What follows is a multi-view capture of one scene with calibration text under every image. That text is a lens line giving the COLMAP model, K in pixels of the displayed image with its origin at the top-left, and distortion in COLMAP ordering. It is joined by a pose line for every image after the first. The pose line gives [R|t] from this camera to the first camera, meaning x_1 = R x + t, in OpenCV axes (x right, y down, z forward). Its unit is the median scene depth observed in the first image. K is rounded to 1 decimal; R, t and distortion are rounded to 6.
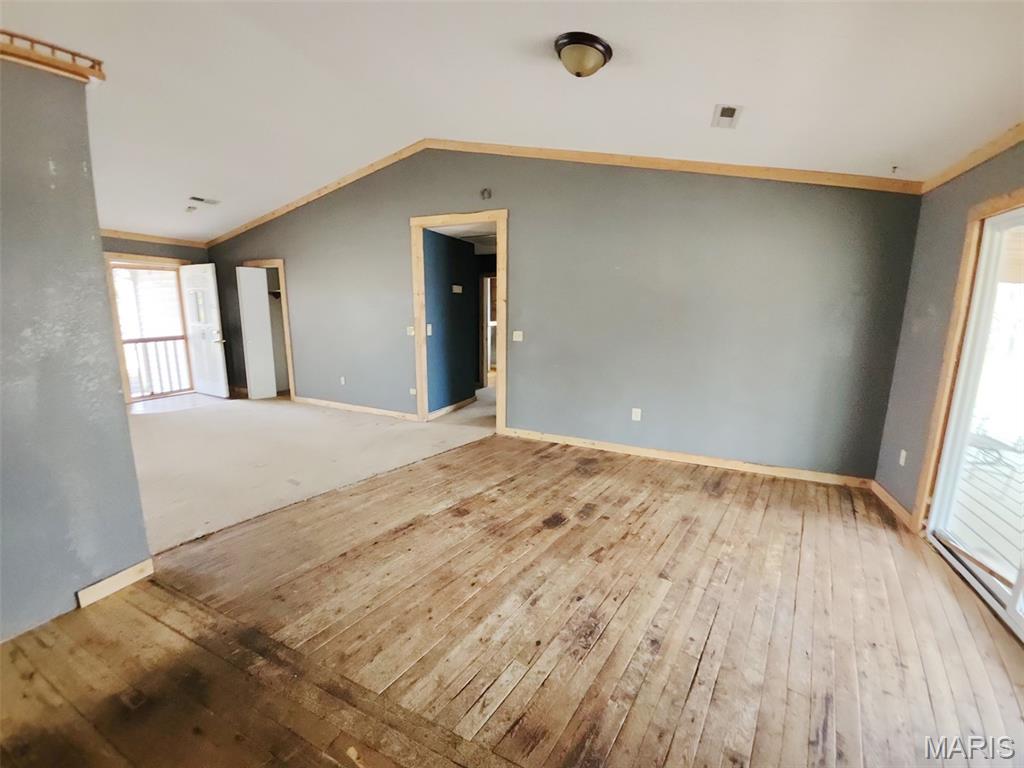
lens RADIAL K [[413.0, 0, 512.0], [0, 413.0, 384.0], [0, 0, 1]] dist [-0.000063, 0.000015]
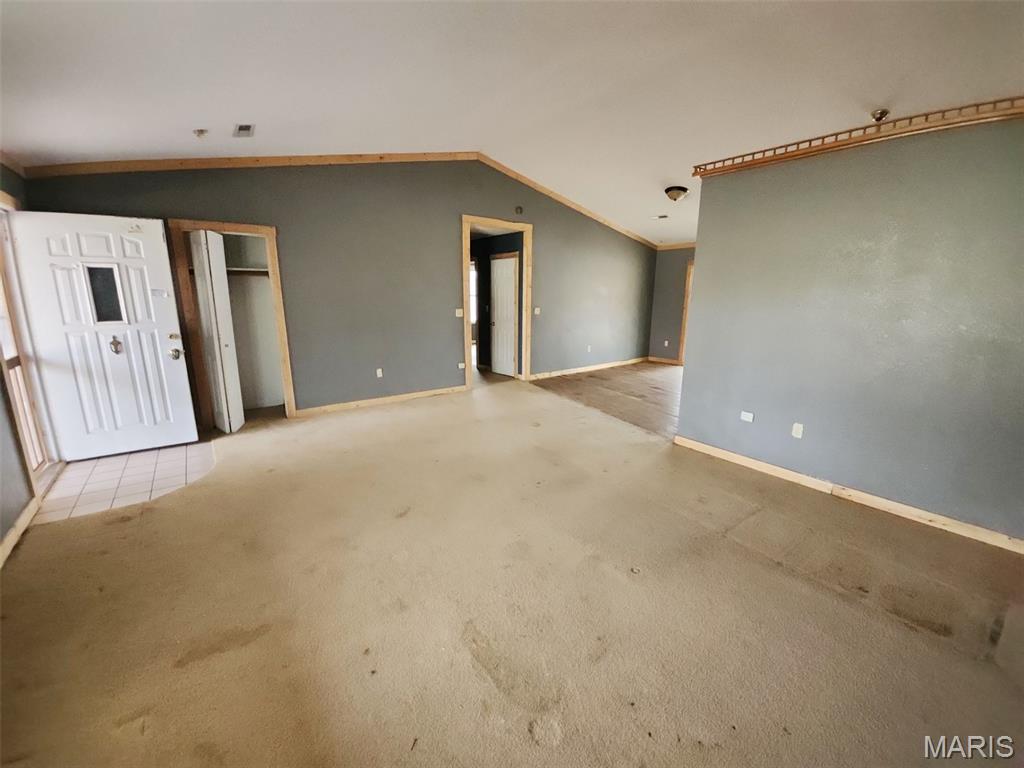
lens RADIAL K [[408.6, 0, 512.9], [0, 408.6, 379.5], [0, 0, 1]] dist [-0.011499, -0.000064]
pose [[0.450408, -0.197535, 0.870697, -1.808897], [0.156341, 0.977600, 0.140913, -0.127014], [-0.879028, 0.072658, 0.471202, 0.533729]]
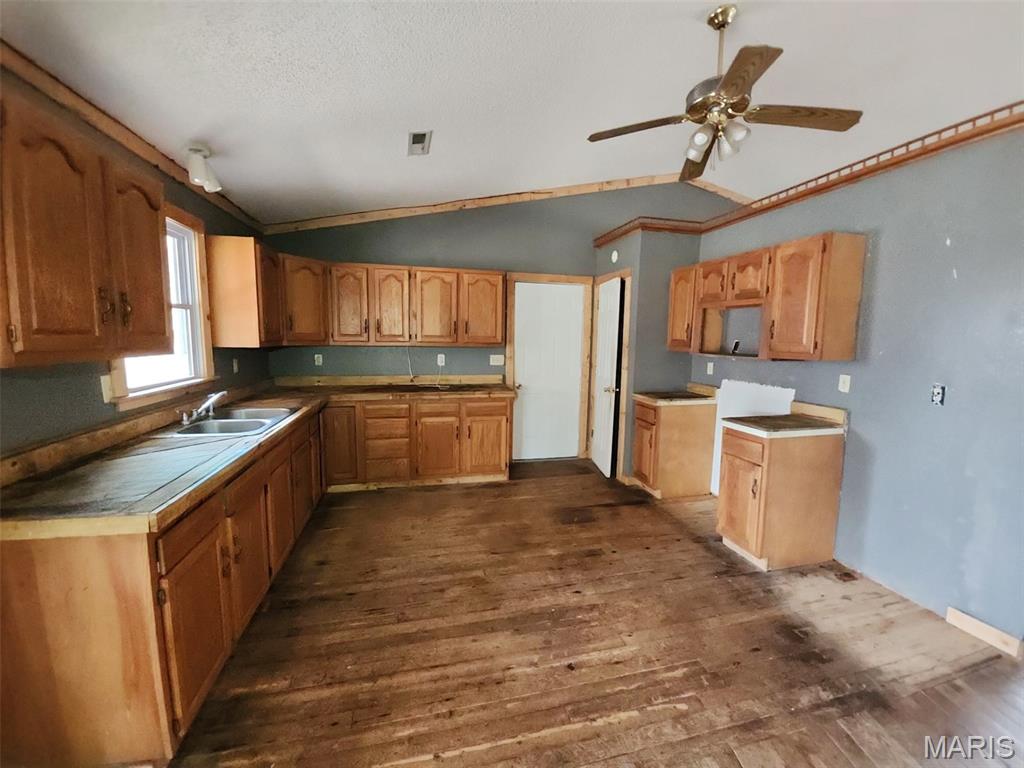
lens RADIAL K [[408.6, 0, 512.9], [0, 408.6, 379.5], [0, 0, 1]] dist [-0.011499, -0.000064]
pose [[-0.775803, 0.042987, -0.629509, 0.279244], [-0.138269, 0.961845, 0.236083, -0.094180], [0.615639, 0.270195, -0.740259, 0.525401]]
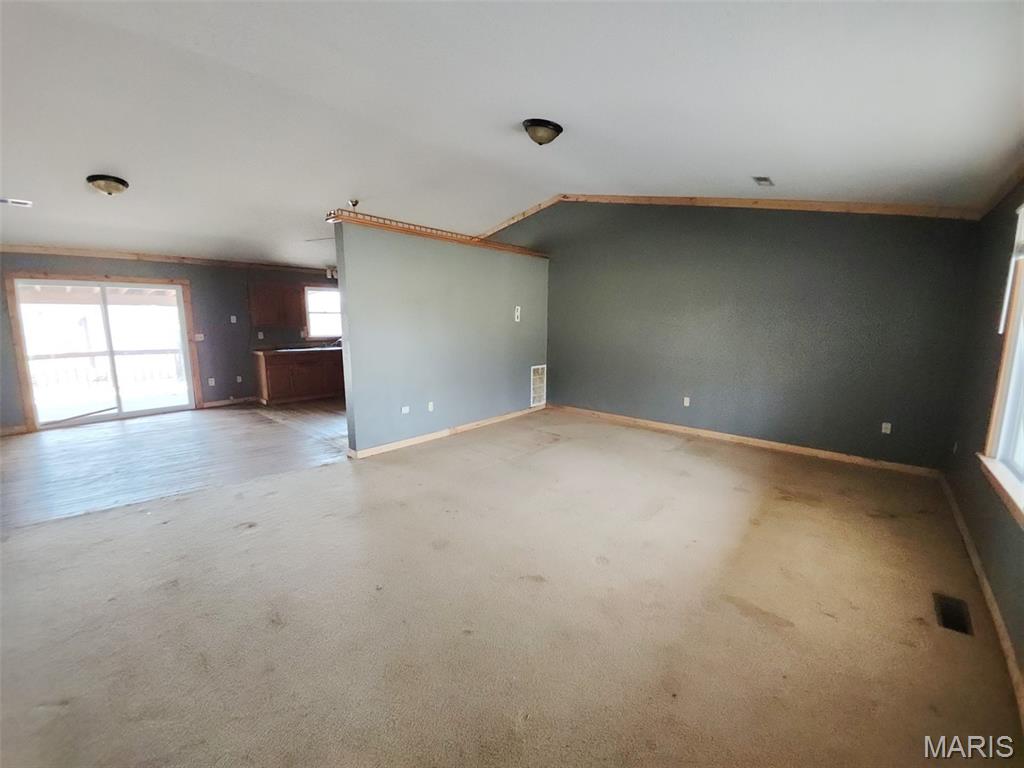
lens RADIAL K [[408.6, 0, 512.9], [0, 408.6, 379.5], [0, 0, 1]] dist [-0.011499, -0.000064]
pose [[-0.961705, -0.056516, 0.268197, -1.402500], [0.033522, 0.946911, 0.319744, -0.329961], [-0.272029, 0.316490, -0.908754, 1.625150]]
